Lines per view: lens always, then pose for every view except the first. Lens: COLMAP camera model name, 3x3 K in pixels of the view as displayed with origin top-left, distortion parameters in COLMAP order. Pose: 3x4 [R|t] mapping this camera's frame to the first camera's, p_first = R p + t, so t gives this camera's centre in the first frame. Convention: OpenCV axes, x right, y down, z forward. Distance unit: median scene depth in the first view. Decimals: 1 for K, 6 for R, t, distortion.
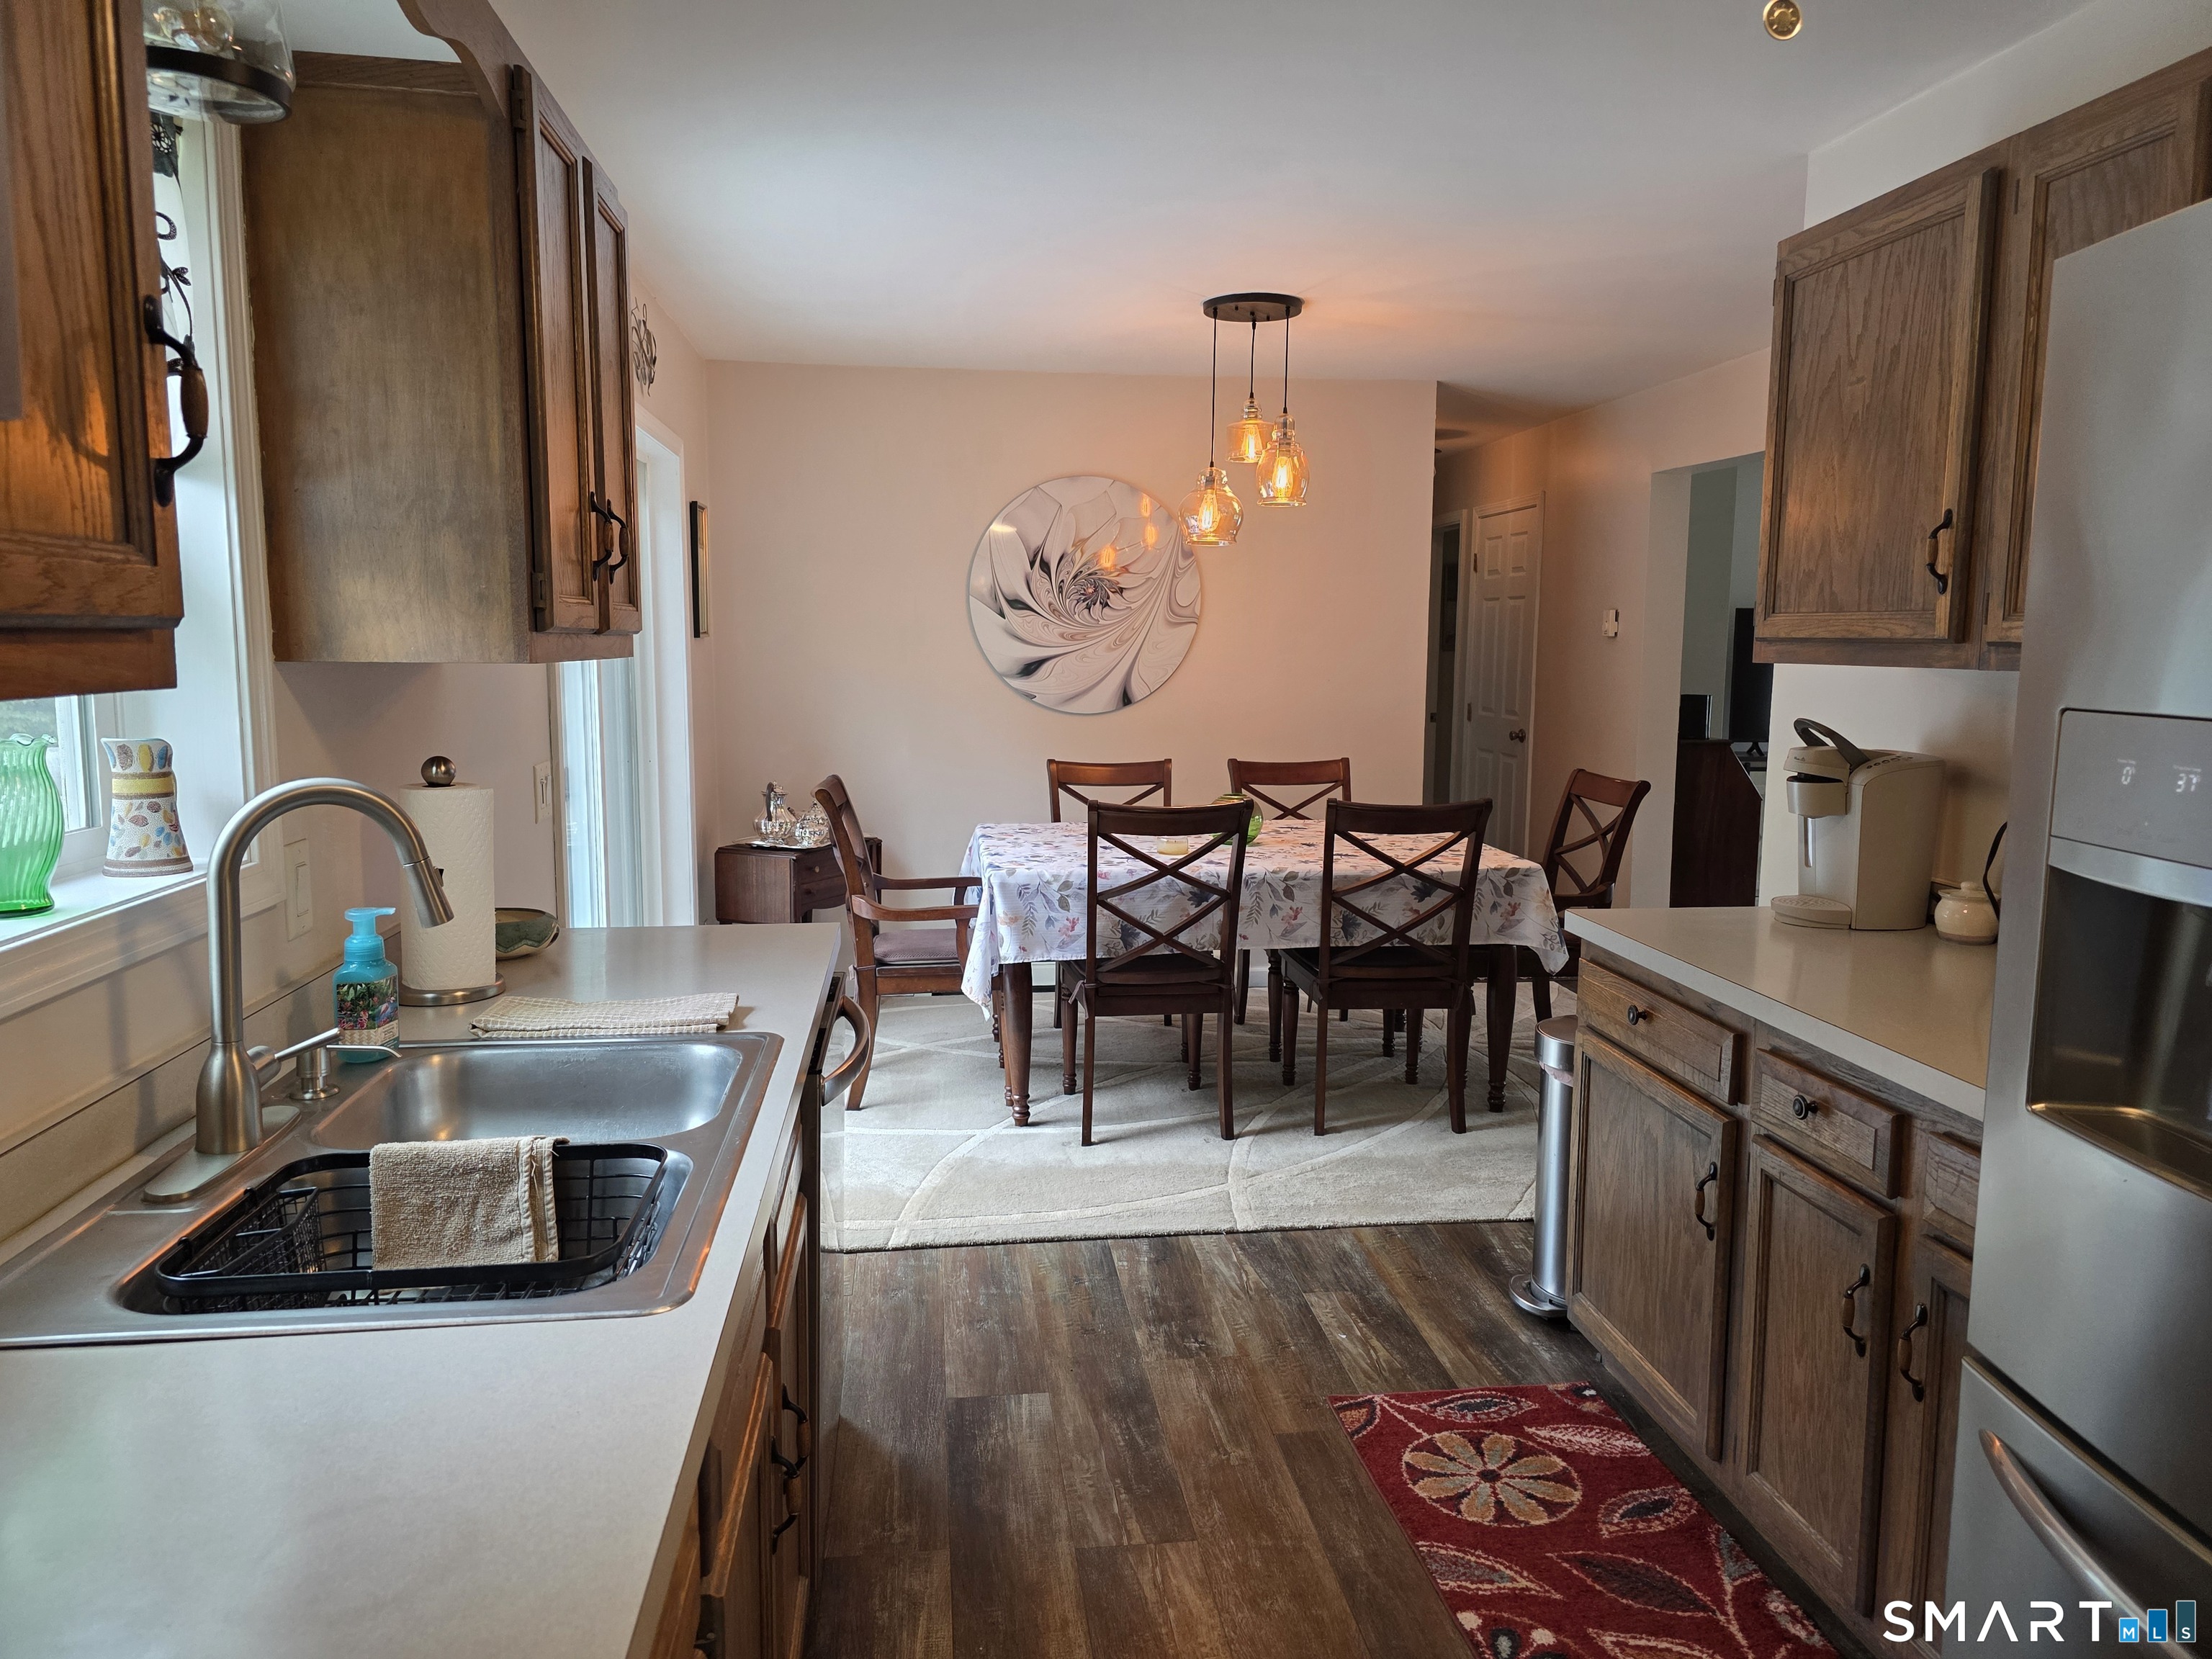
lens RADIAL K [[1520.5, 0, 1106.0], [0, 1520.5, 829.5], [0, 0, 1]] dist [0.068160, -0.059792]
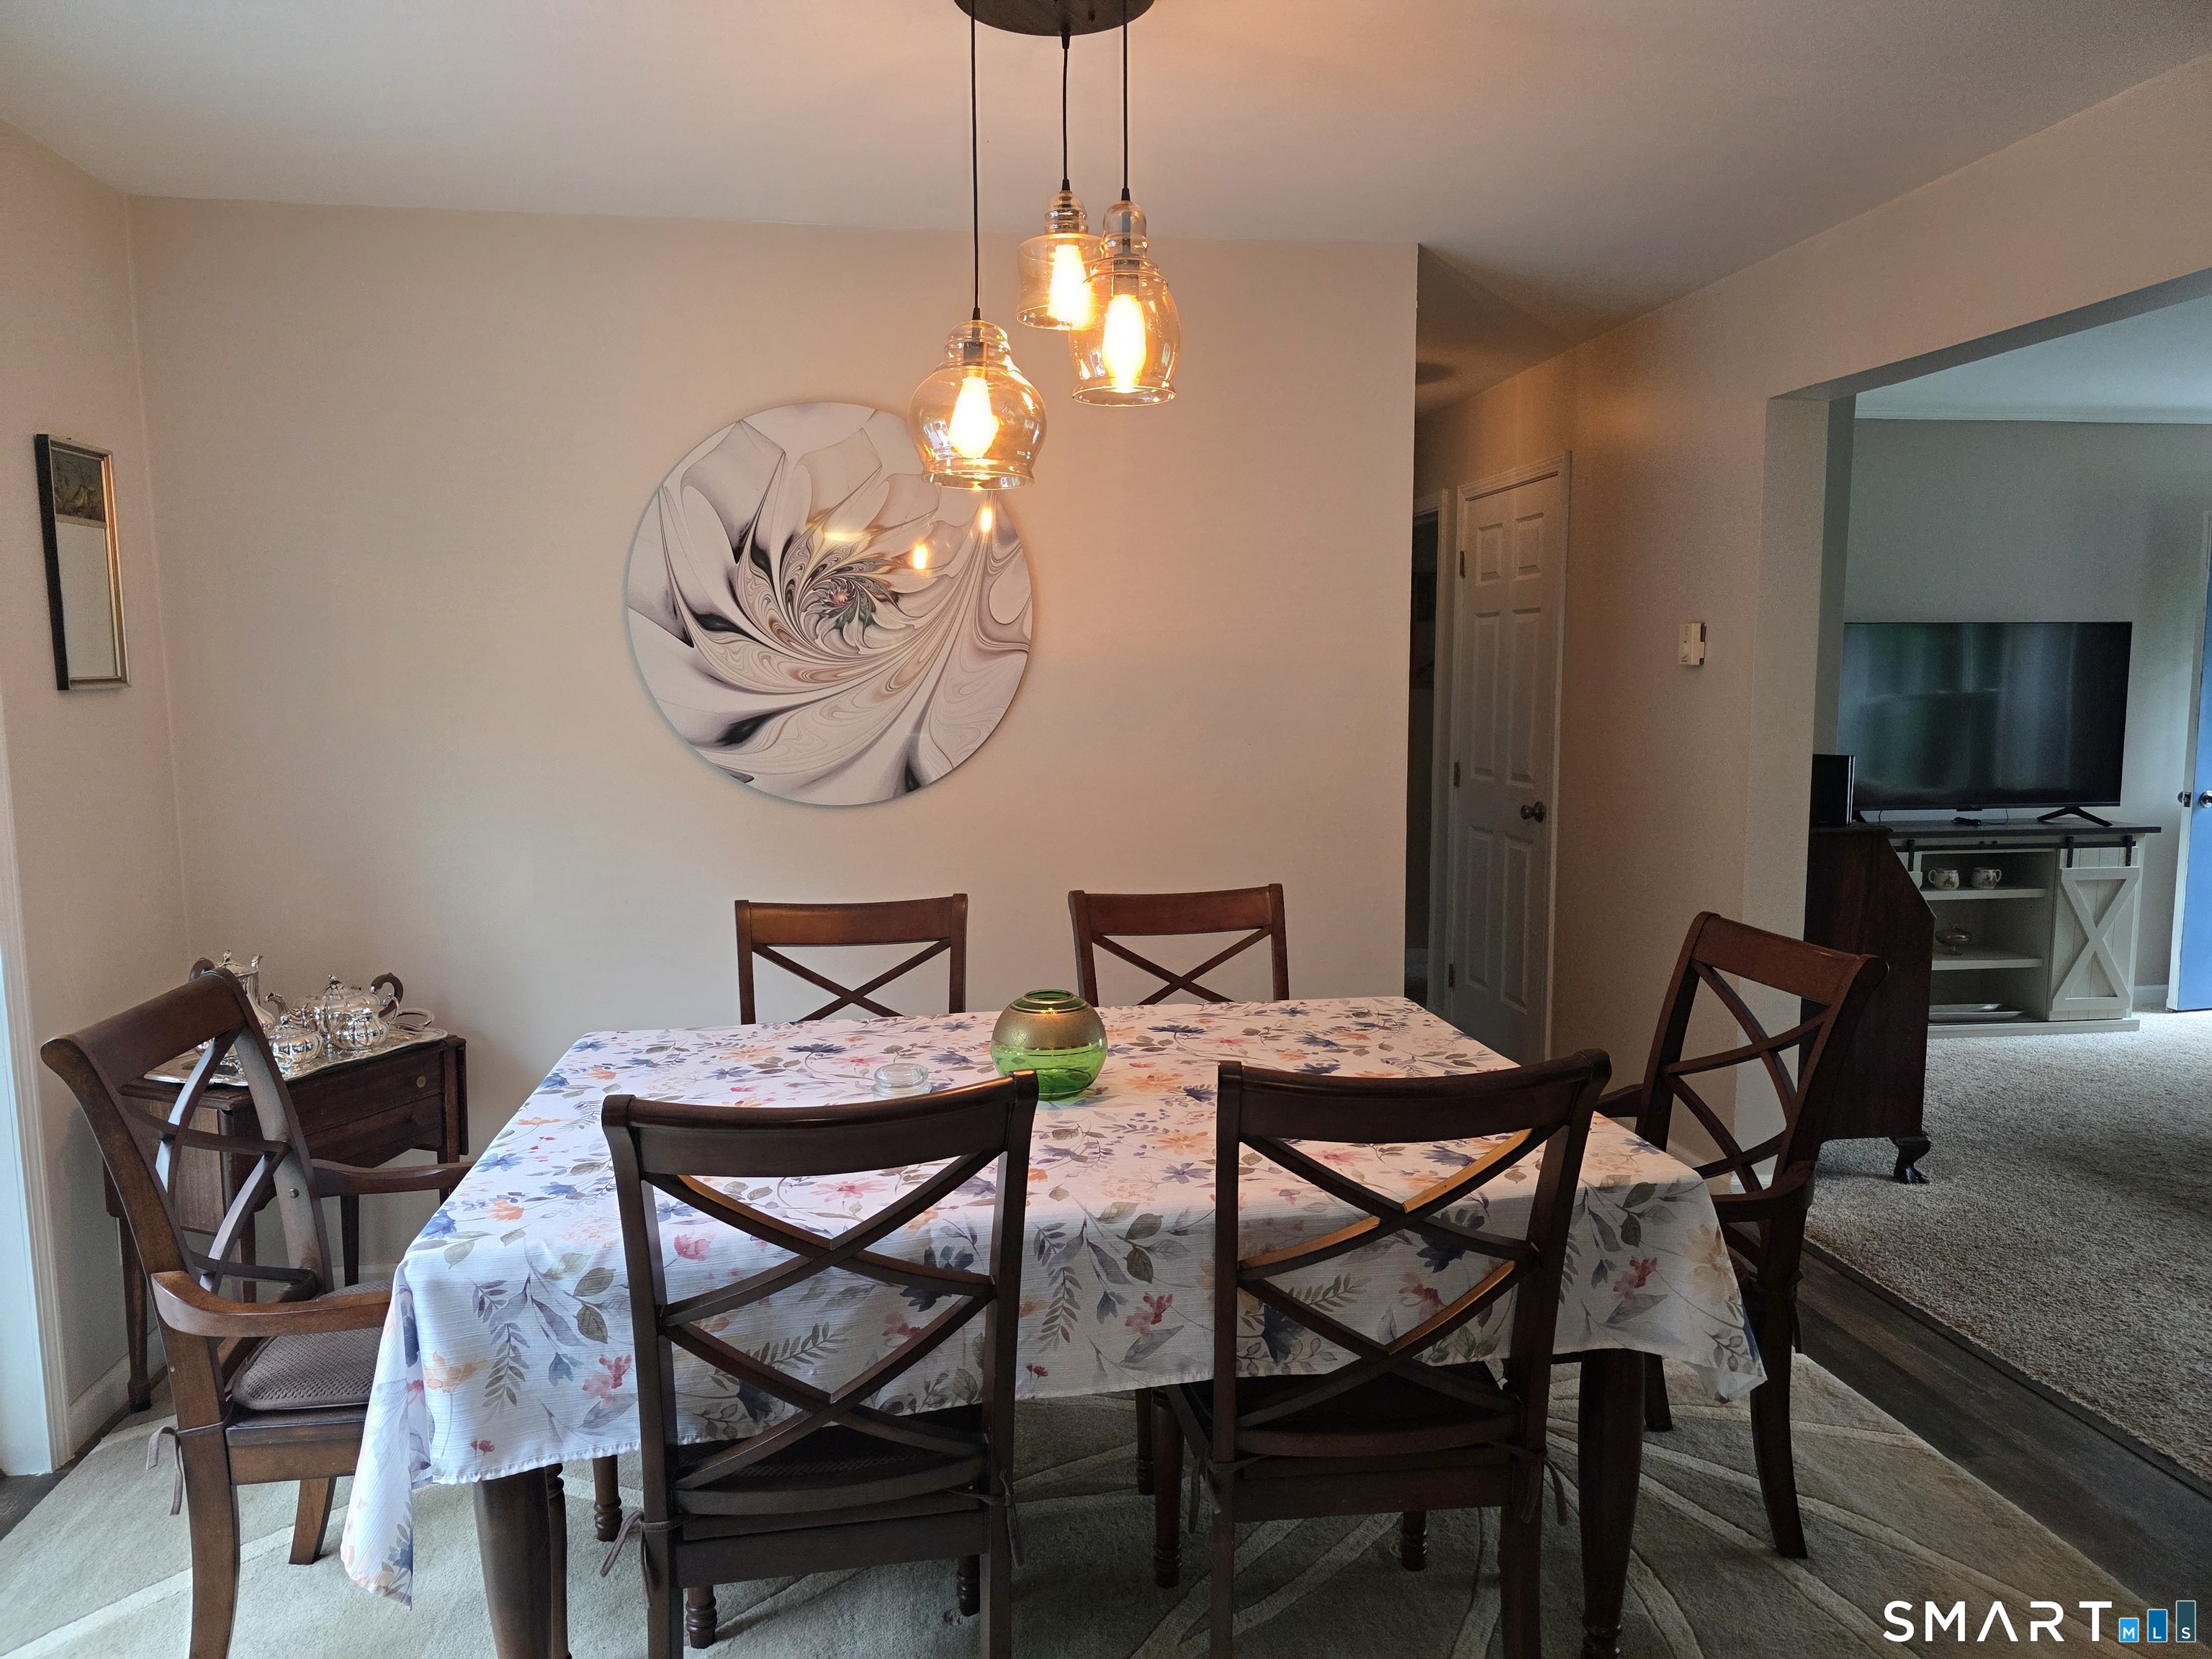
lens RADIAL K [[1466.7, 0, 1104.9], [0, 1466.7, 841.0], [0, 0, 1]] dist [0.061713, -0.067764]
pose [[0.999533, -0.015202, 0.026493, 0.091892], [0.015478, 0.999828, -0.010230, -0.068262], [-0.026333, 0.010635, 0.999597, 0.527442]]
